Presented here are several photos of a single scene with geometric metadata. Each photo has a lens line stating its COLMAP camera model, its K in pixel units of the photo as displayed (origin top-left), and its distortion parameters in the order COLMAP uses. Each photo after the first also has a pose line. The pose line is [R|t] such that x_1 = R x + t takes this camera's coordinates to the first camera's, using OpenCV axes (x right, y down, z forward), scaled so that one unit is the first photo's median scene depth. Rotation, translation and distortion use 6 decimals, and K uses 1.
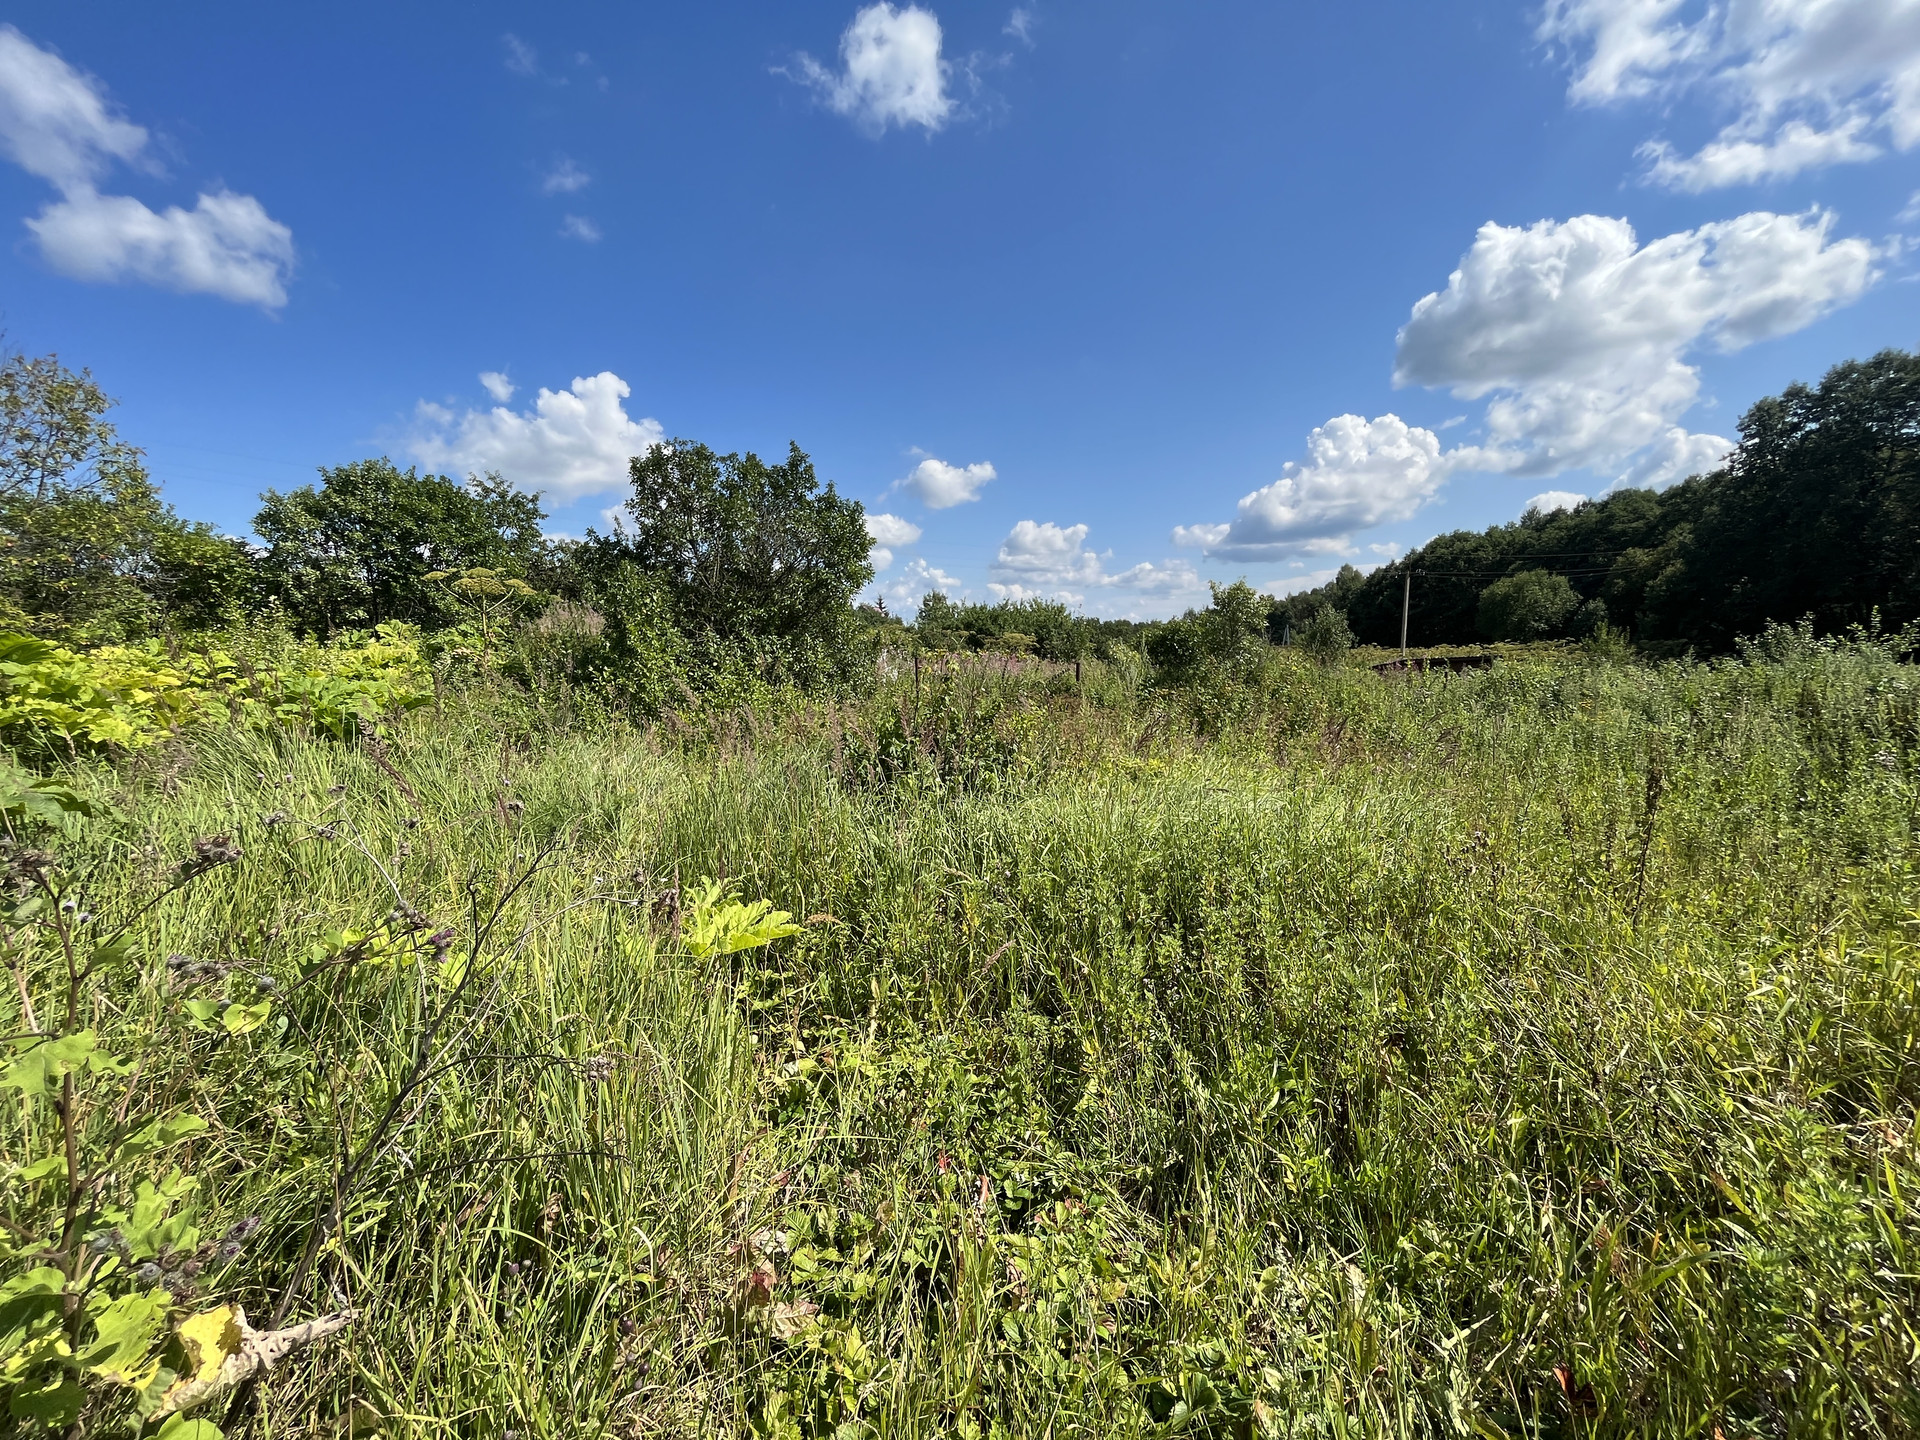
lens RADIAL K [[789.0, 0, 960.0], [0, 789.0, 720.0], [0, 0, 1]] dist [-0.002157, 0.000117]
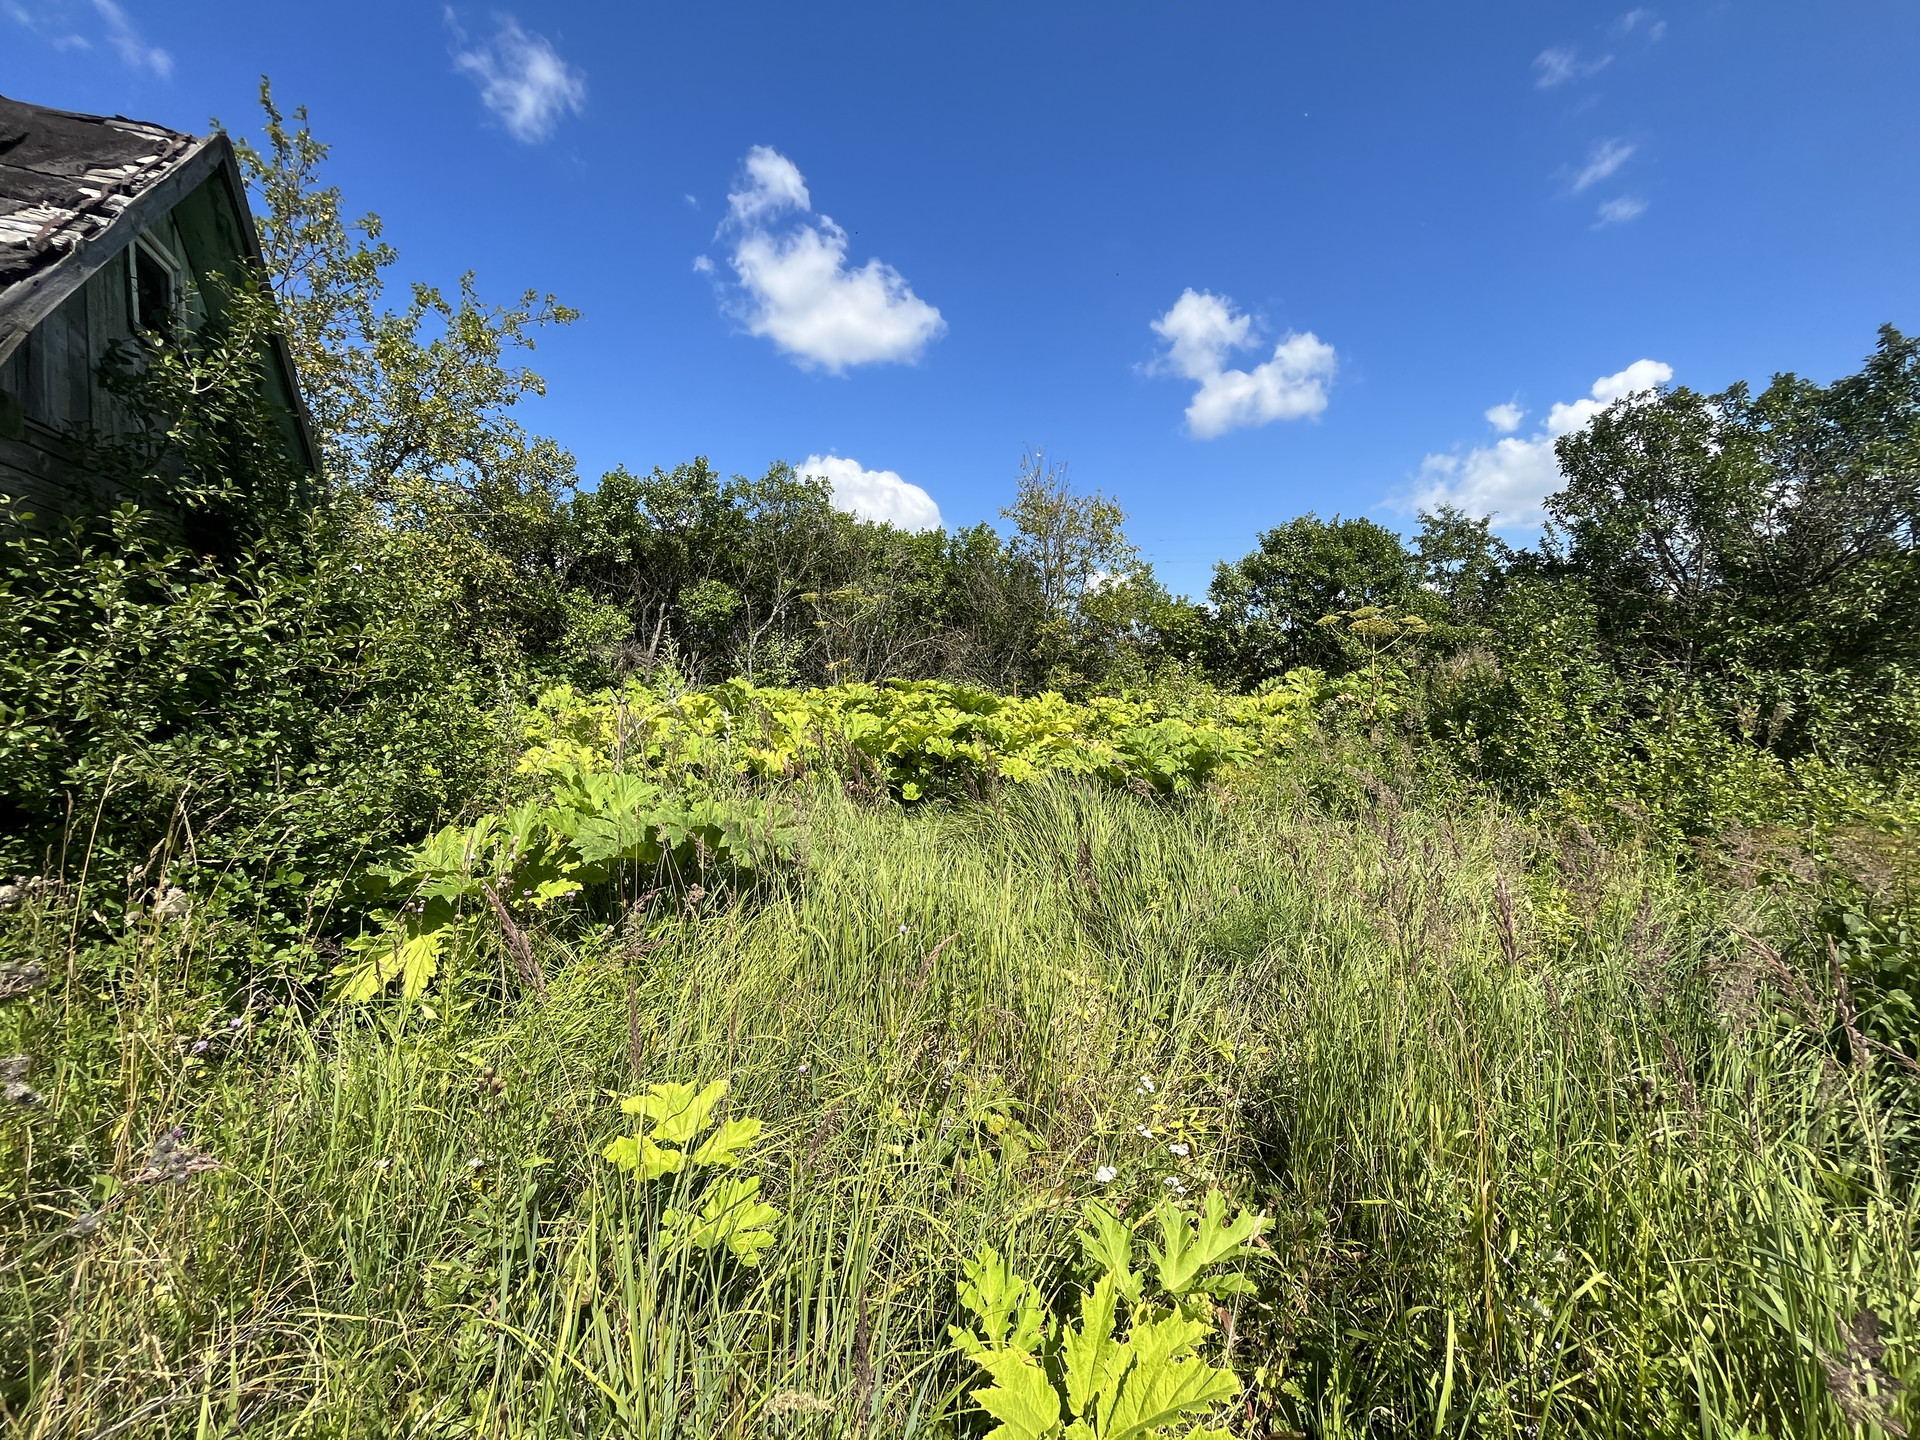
lens RADIAL K [[781.4, 0, 959.0], [0, 781.4, 718.5], [0, 0, 1]] dist [-0.005873, 0.000550]
pose [[0.427811, 0.018861, -0.903671, 0.010975], [-0.064366, 0.997880, -0.009645, -0.021080], [0.901573, 0.062292, 0.428118, 0.164948]]
